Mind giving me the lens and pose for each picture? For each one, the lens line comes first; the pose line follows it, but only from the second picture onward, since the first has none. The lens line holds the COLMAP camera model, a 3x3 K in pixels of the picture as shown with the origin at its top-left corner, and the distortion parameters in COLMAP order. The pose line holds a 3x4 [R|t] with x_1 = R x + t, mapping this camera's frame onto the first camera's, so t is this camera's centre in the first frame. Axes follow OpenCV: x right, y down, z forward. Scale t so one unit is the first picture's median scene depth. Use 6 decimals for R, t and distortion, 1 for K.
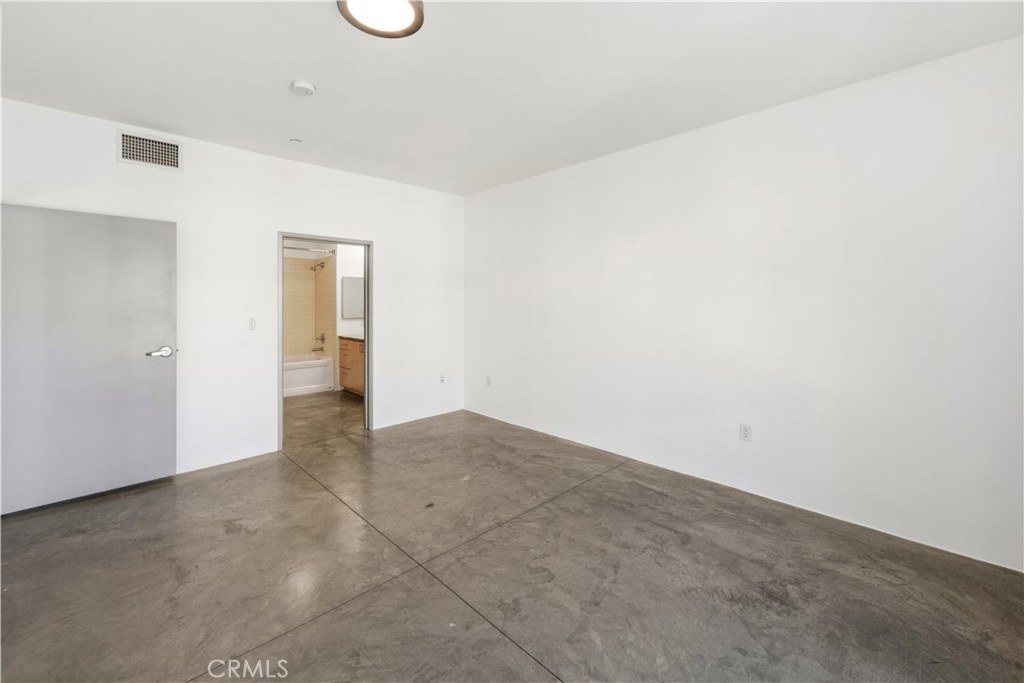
lens RADIAL K [[418.6, 0, 515.0], [0, 418.6, 304.9], [0, 0, 1]] dist [0.001616, 0.000169]
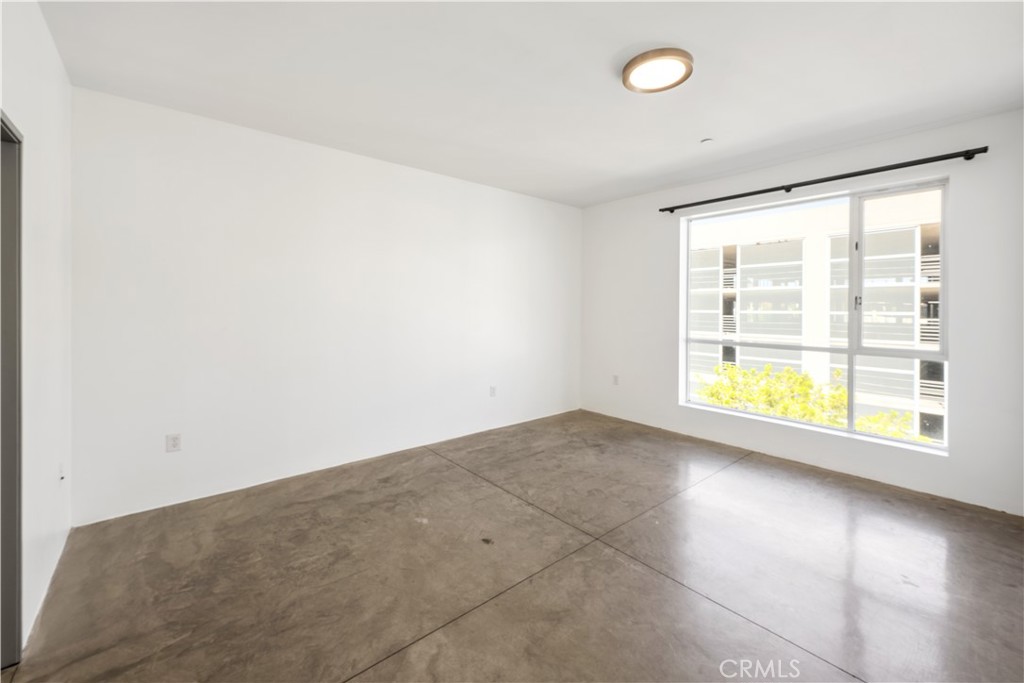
lens RADIAL K [[418.6, 0, 488.3], [0, 418.6, 307.3], [0, 0, 1]] dist [0.001616, 0.000169]
pose [[0.101609, 0.002293, 0.994822, -0.981308], [0.001544, 0.999996, -0.002463, -0.007900], [-0.994823, 0.001786, 0.101605, 0.825969]]
